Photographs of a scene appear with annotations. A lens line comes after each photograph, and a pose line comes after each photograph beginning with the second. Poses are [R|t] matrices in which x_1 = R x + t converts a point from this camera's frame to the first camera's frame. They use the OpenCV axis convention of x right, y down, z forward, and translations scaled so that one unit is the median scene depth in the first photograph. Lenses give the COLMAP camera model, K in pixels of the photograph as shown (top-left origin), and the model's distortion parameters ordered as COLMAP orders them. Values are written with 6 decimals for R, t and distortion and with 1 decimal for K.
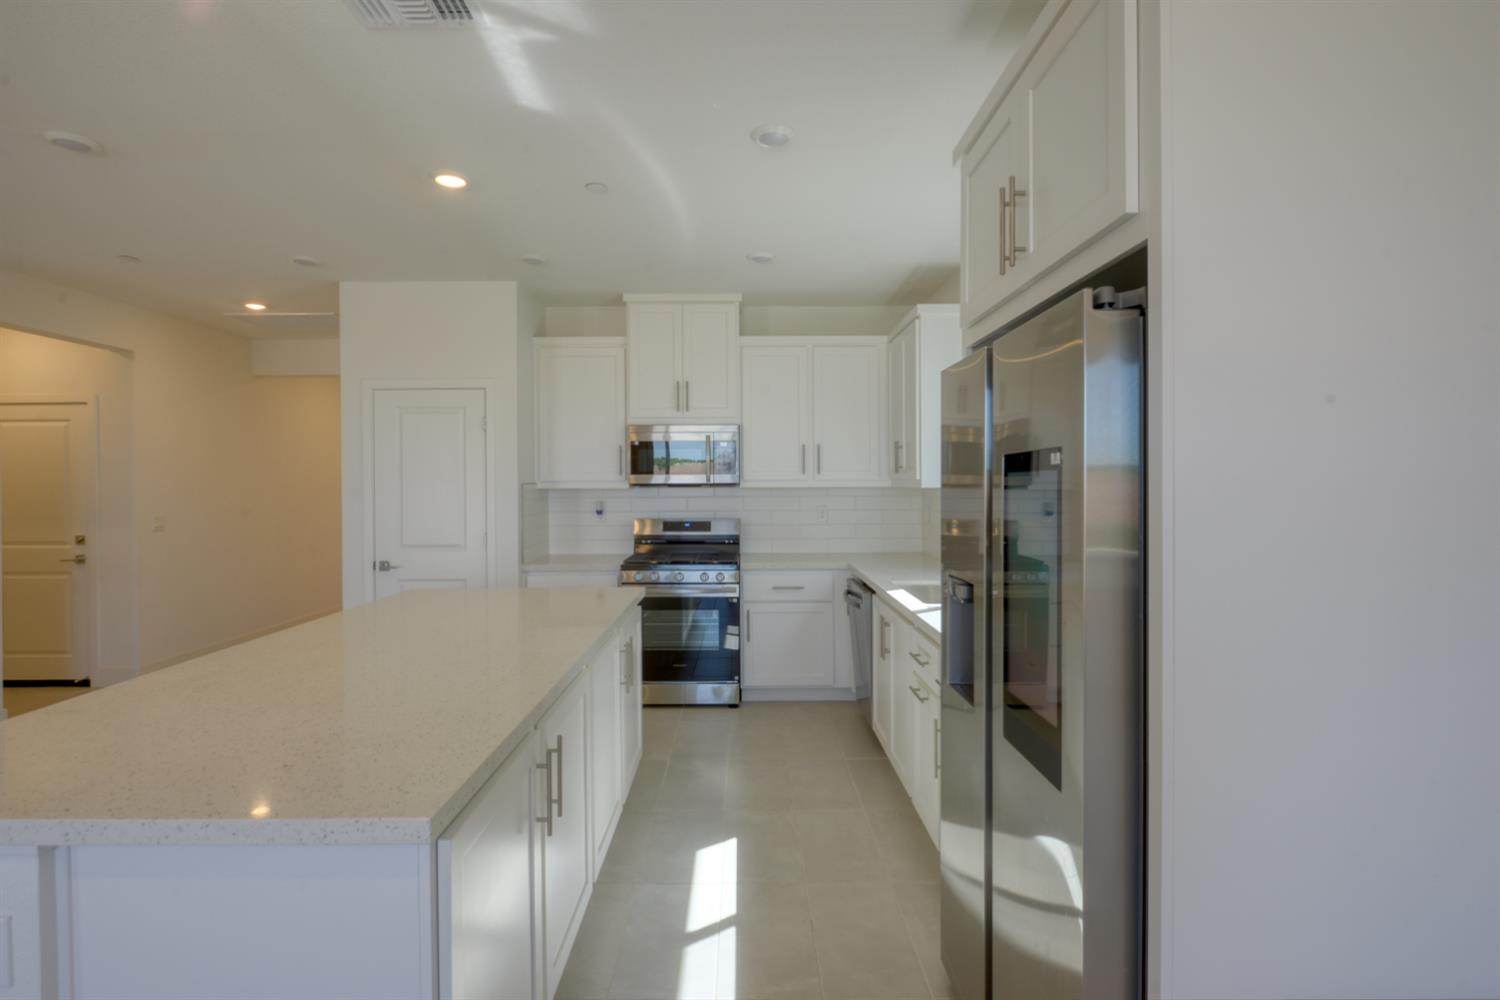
lens RADIAL K [[779.4, 0, 747.4], [0, 779.4, 494.7], [0, 0, 1]] dist [-0.006377, -0.000395]
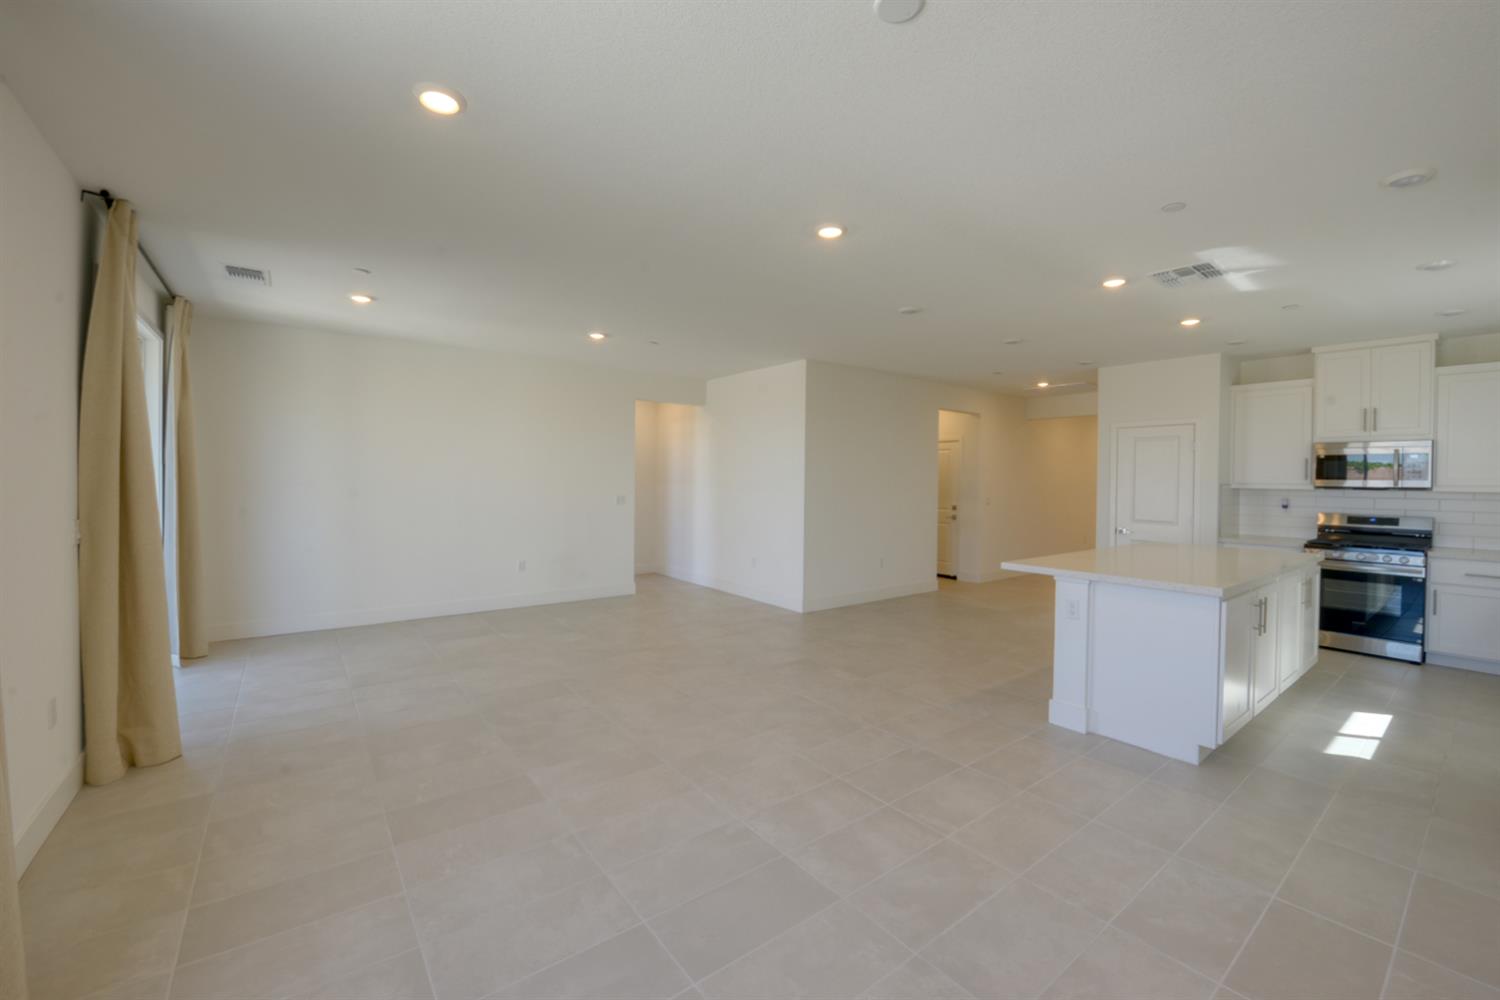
lens RADIAL K [[602.1, 0, 738.7], [0, 602.1, 484.9], [0, 0, 1]] dist [-0.020045, -0.001502]
pose [[0.598820, 0.020269, -0.800627, 0.071527], [-0.028728, 0.999580, 0.003819, 0.008759], [0.800368, 0.020713, 0.599151, -0.423140]]
